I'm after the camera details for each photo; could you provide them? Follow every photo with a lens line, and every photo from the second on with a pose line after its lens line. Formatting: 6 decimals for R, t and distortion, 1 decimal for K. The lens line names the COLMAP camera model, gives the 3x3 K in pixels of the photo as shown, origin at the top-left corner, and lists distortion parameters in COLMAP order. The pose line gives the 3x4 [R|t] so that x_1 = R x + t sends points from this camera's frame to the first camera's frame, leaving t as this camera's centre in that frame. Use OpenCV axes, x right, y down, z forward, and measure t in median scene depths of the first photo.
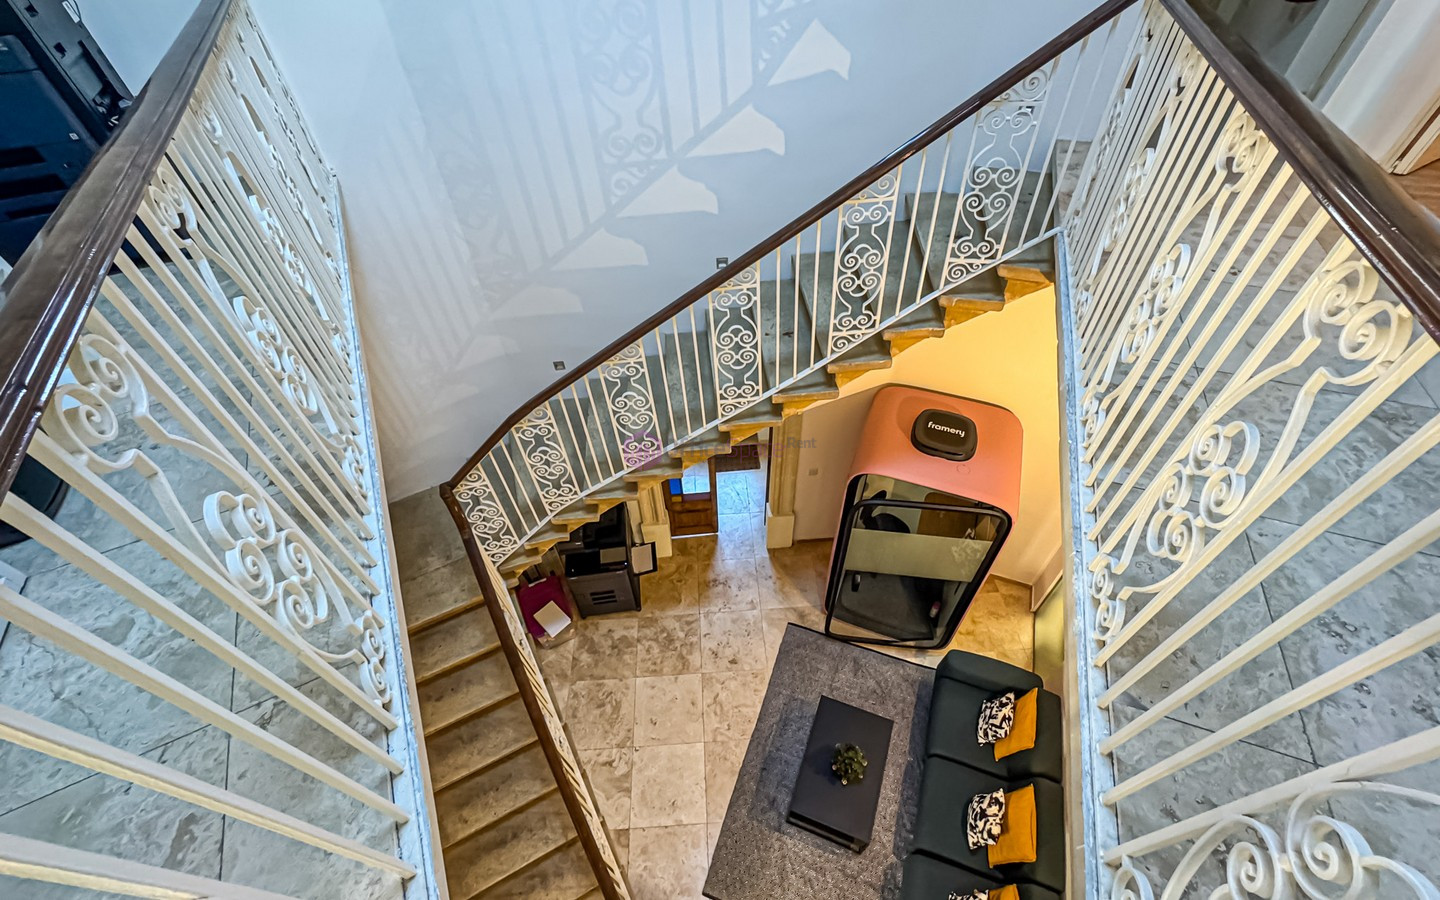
lens RADIAL K [[587.5, 0, 724.7], [0, 587.5, 454.6], [0, 0, 1]] dist [-0.043814, 0.022088]
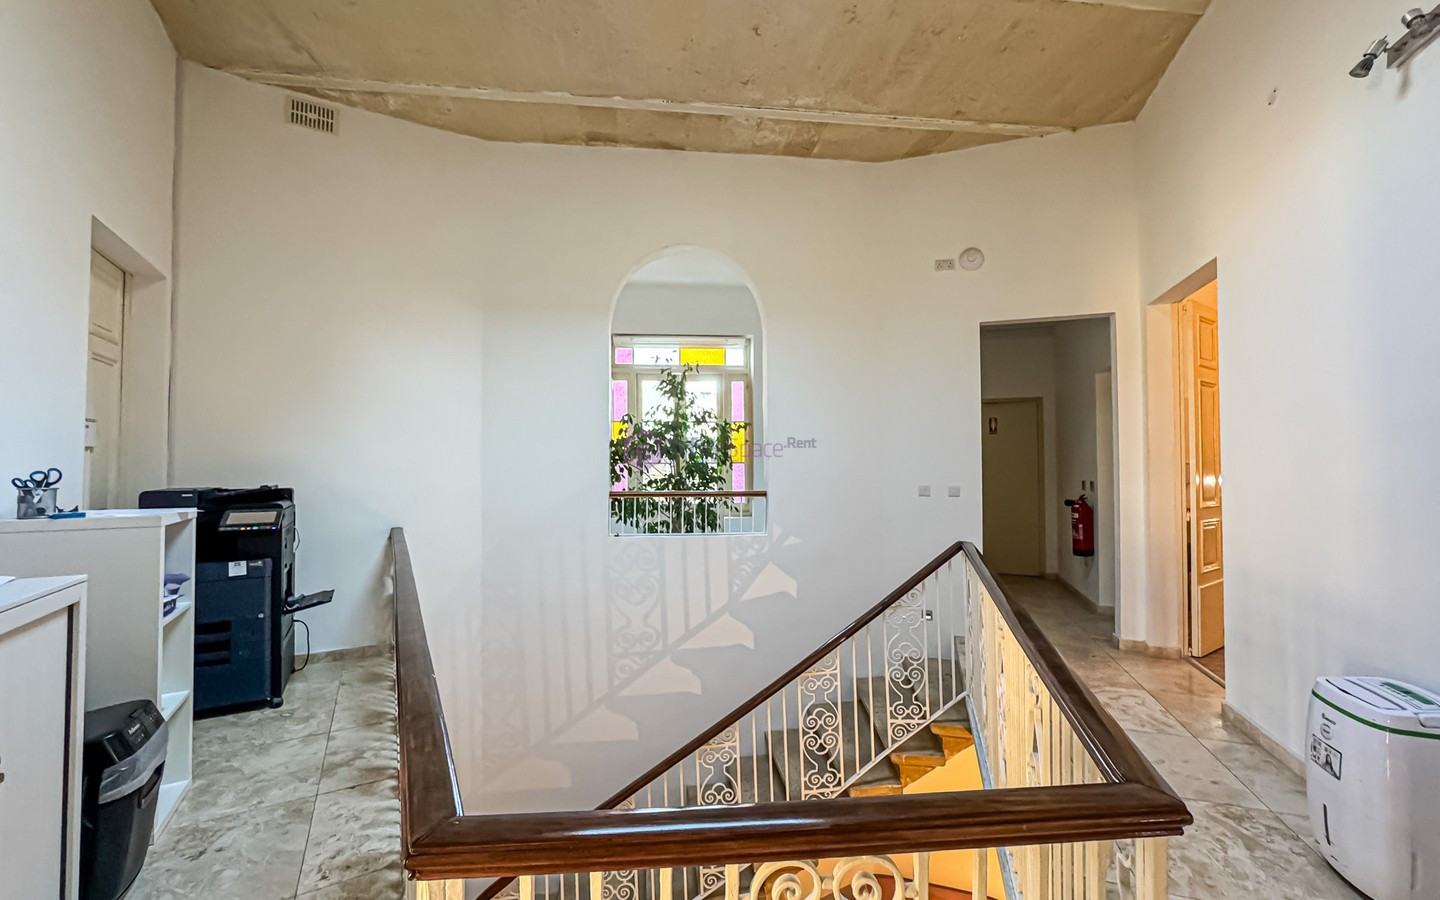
lens RADIAL K [[587.5, 0, 724.7], [0, 587.5, 454.6], [0, 0, 1]] dist [-0.043814, 0.022088]
pose [[0.998955, 0.022666, 0.039698, -0.028498], [0.013949, 0.675855, -0.736902, 0.178365], [-0.043533, 0.736686, 0.674833, -0.227471]]
